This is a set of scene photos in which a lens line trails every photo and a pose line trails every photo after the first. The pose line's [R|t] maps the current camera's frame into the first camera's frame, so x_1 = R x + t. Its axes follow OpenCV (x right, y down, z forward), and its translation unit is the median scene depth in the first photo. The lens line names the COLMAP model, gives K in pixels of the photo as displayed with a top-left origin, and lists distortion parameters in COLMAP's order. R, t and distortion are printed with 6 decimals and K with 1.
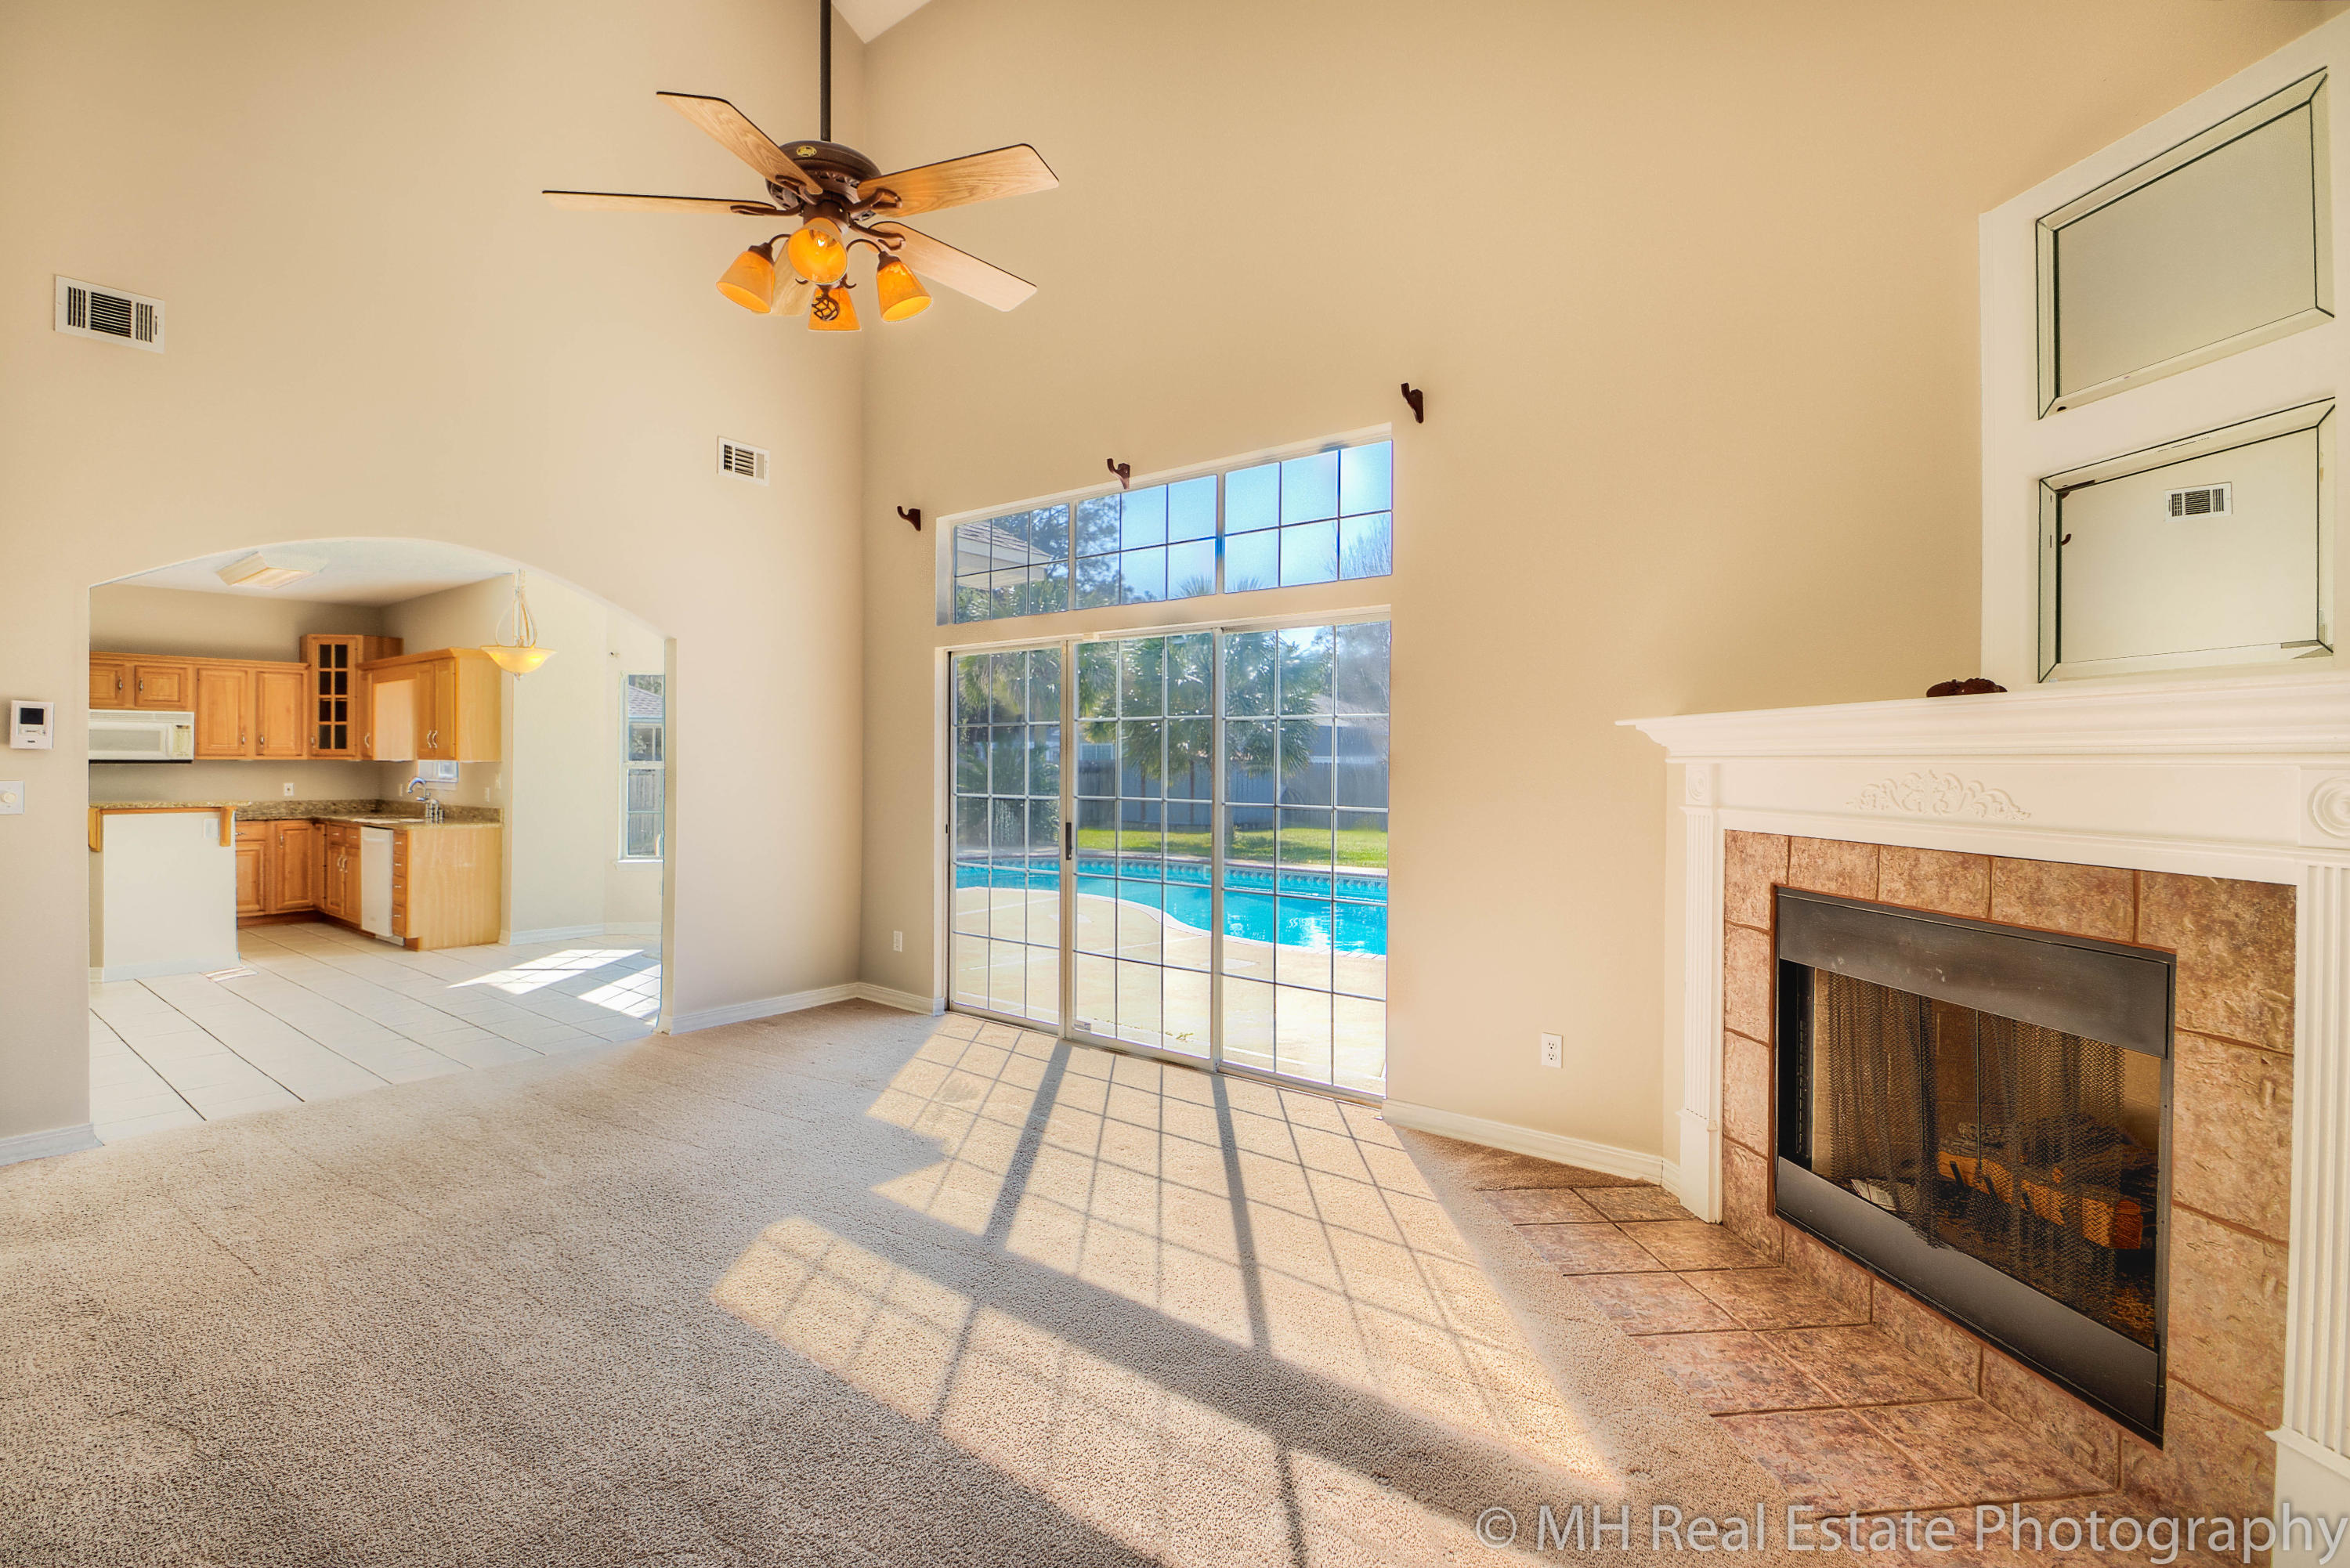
lens RADIAL K [[1109.6, 0, 1172.8], [0, 1109.6, 765.8], [0, 0, 1]] dist [-0.009358, -0.000451]
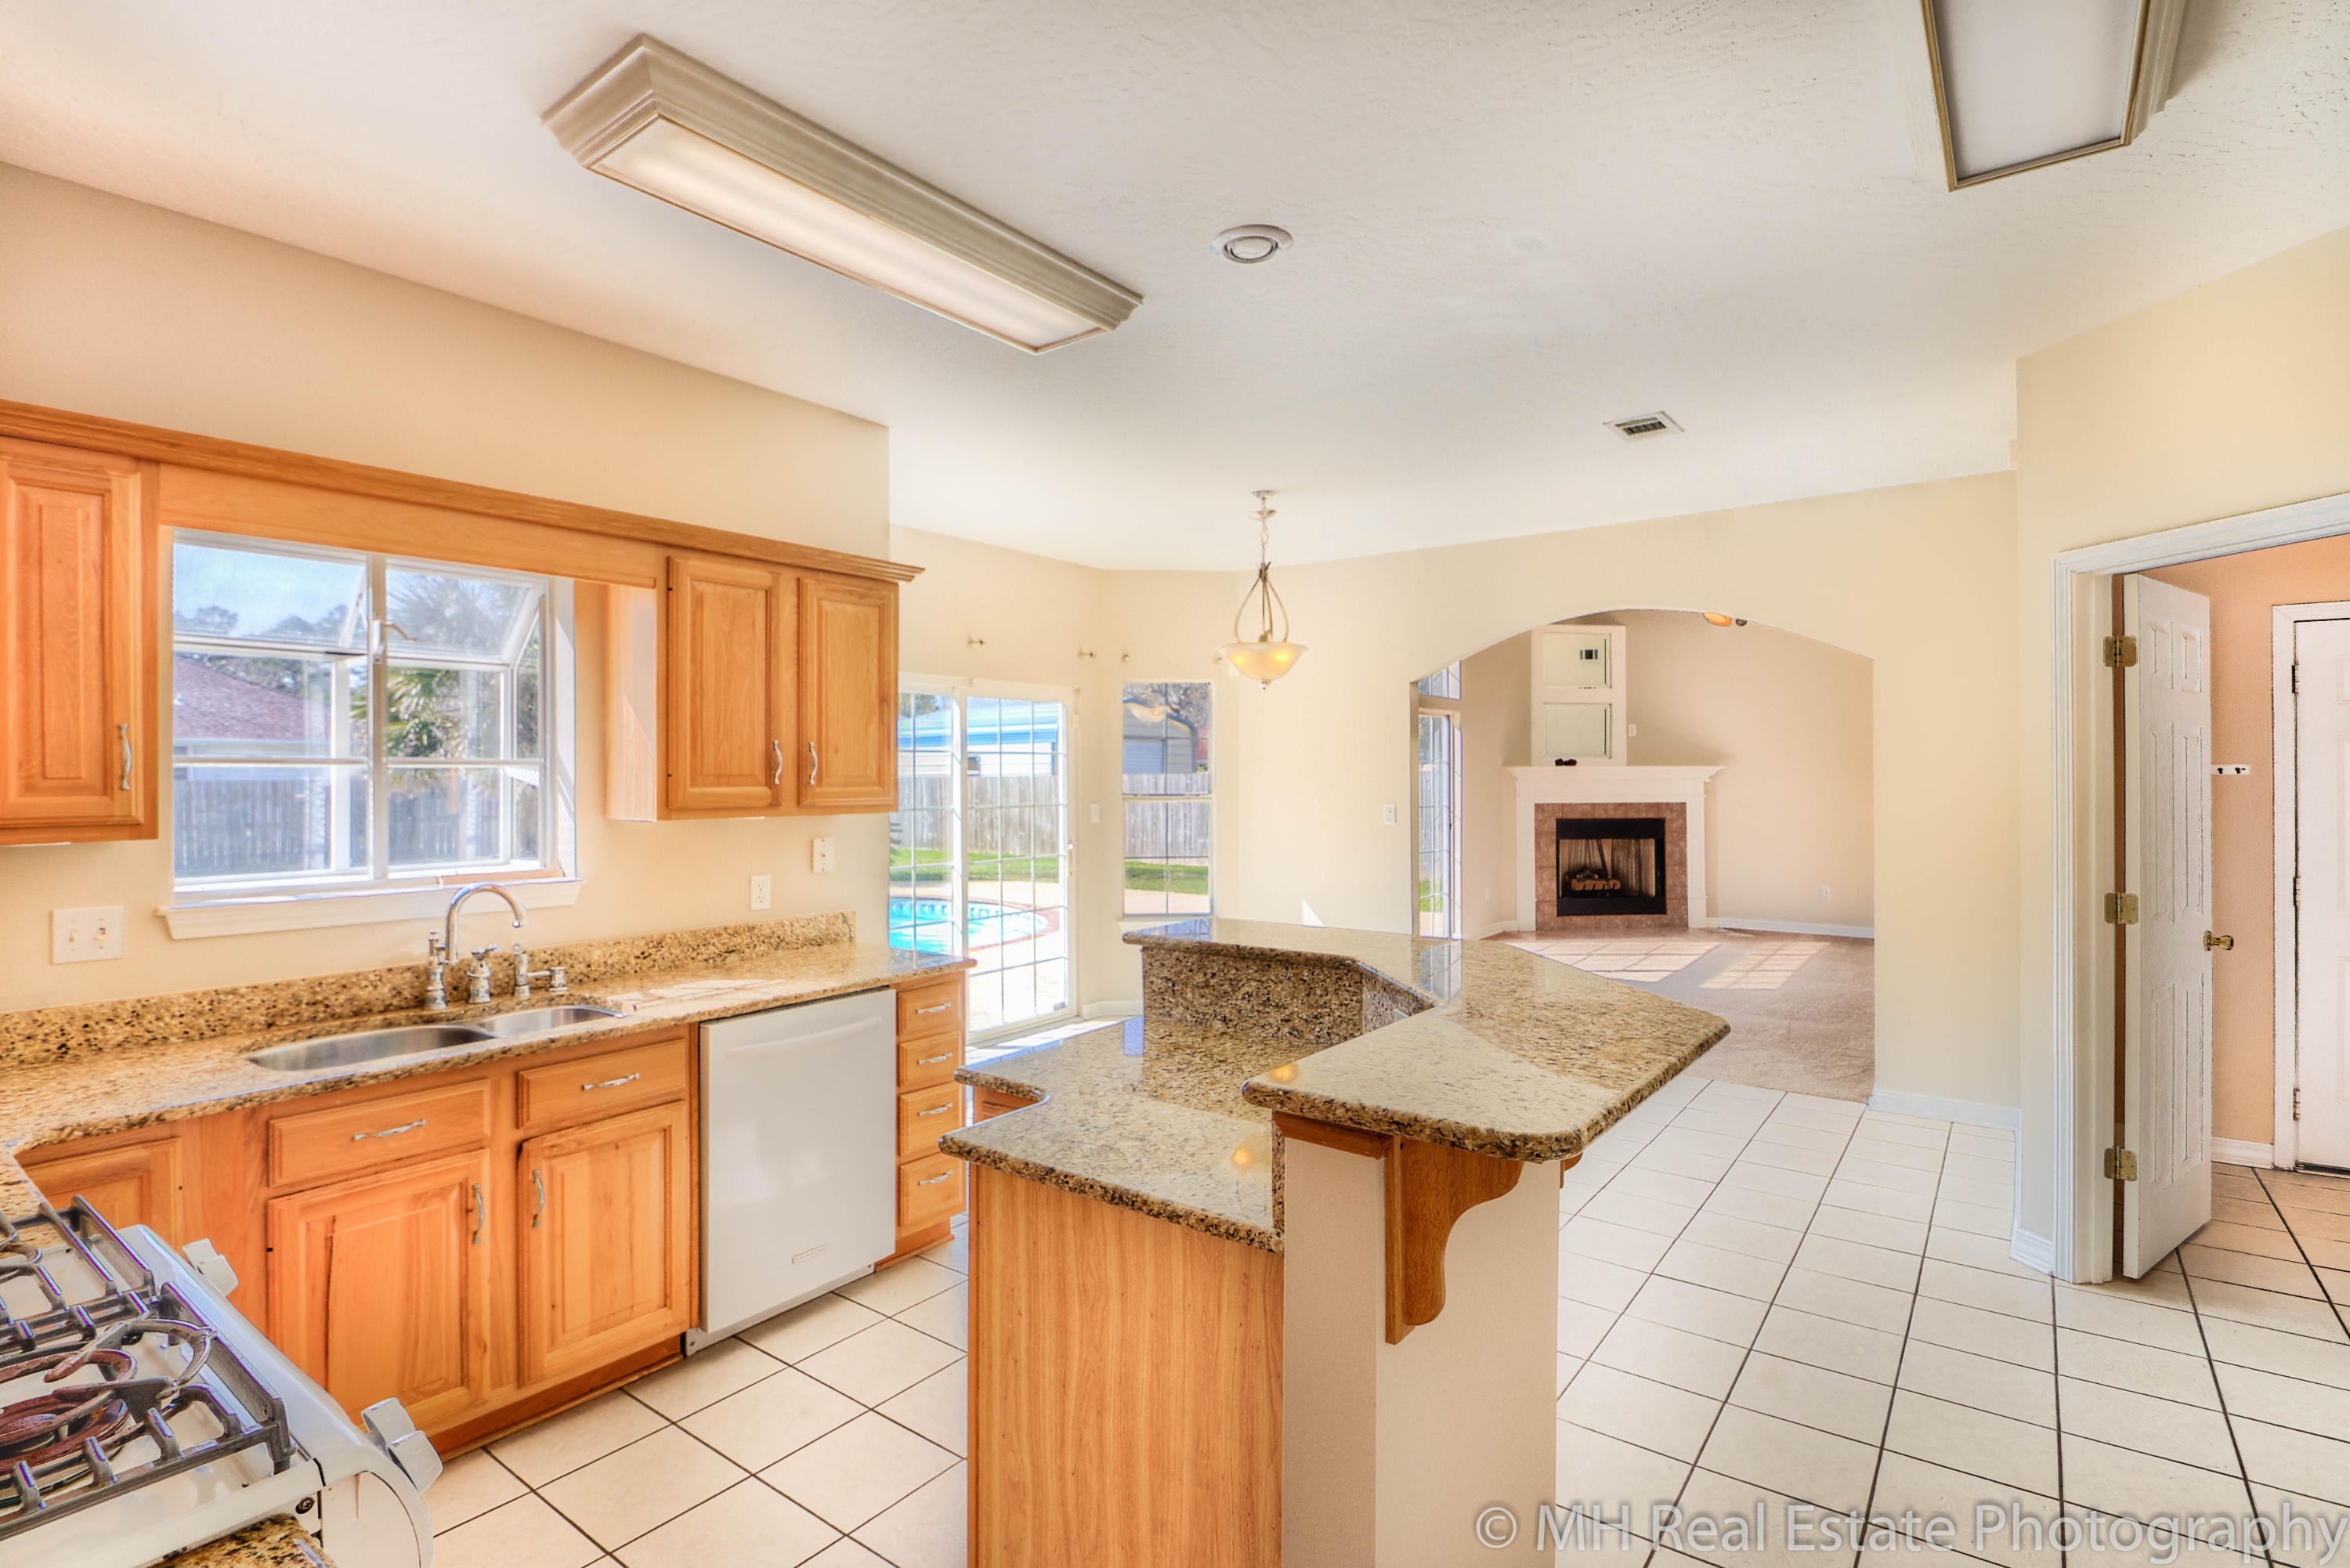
lens RADIAL K [[1150.9, 0, 1066.3], [0, 1150.9, 776.6], [0, 0, 1]] dist [0.000112, -0.000135]
pose [[0.013364, -0.006903, 0.999887, -0.979099], [0.008879, 0.999938, 0.006784, -0.018949], [-0.999871, 0.008787, 0.013425, 0.804547]]
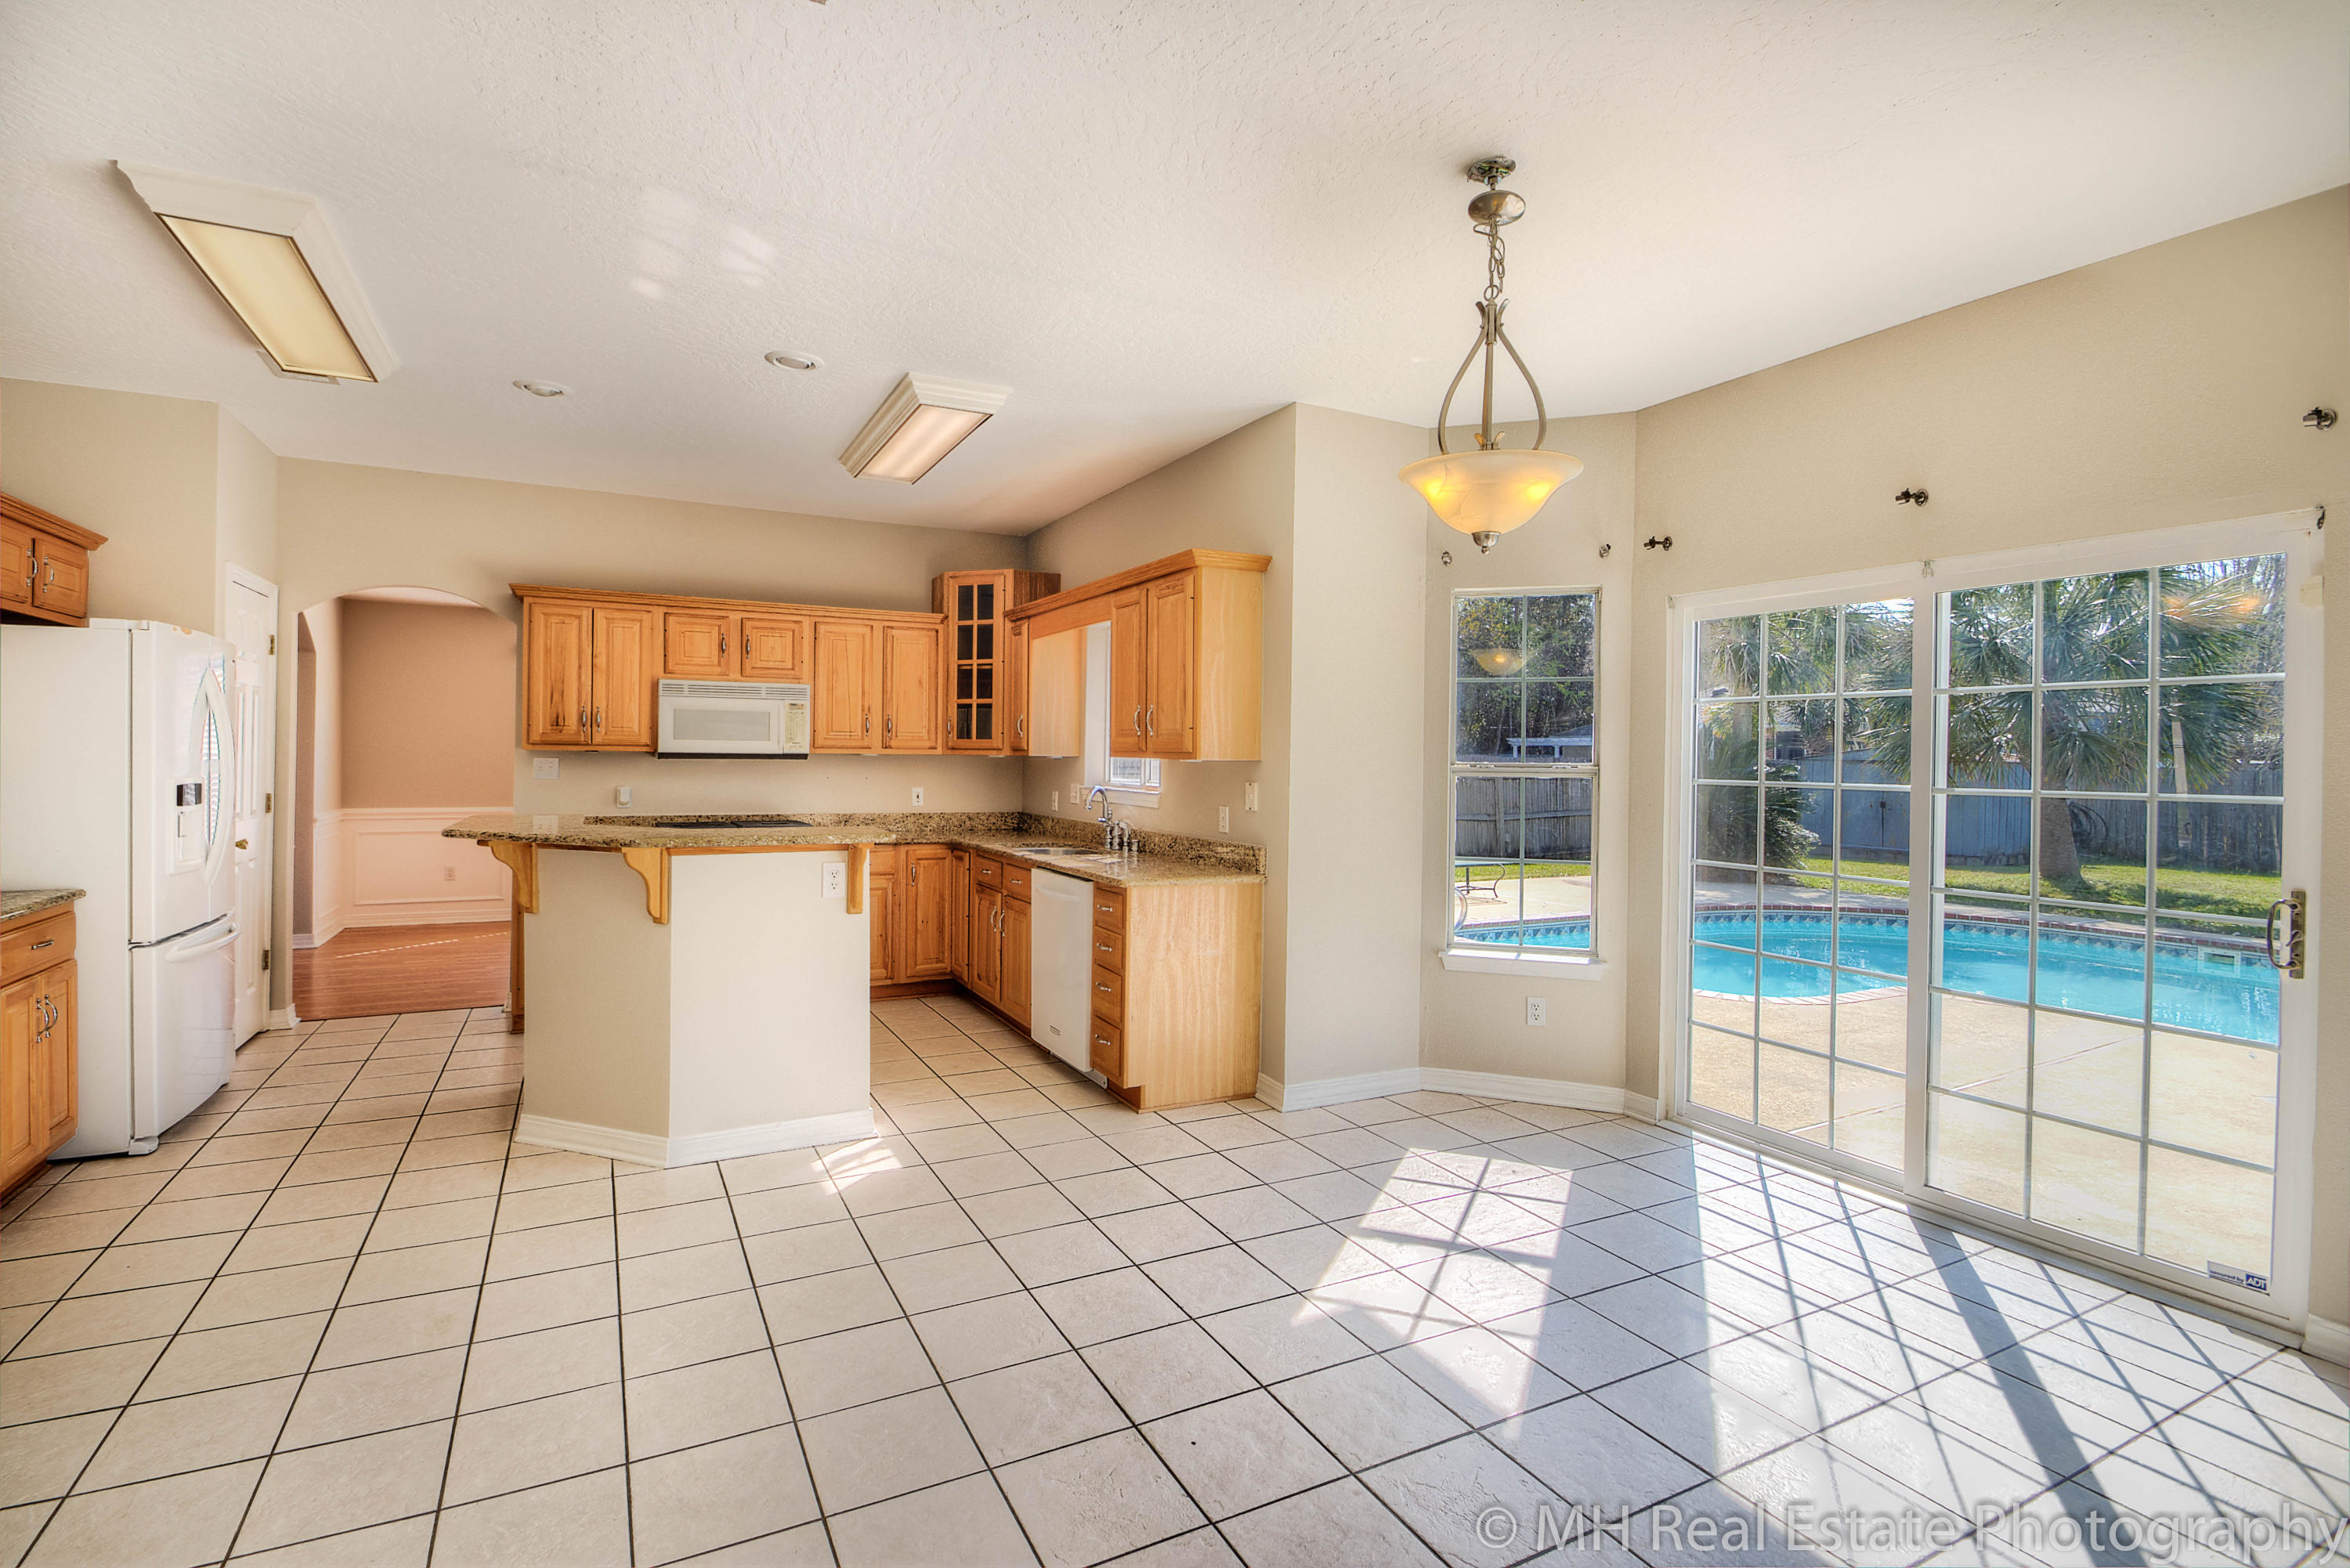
lens RADIAL K [[1094.6, 0, 1174.3], [0, 1094.6, 769.1], [0, 0, 1]] dist [0.002311, 0.000097]
pose [[0.918810, 0.012087, -0.394515, -0.389488], [-0.009899, 0.999922, 0.007581, -0.003232], [0.394576, -0.003060, 0.918858, 0.438099]]
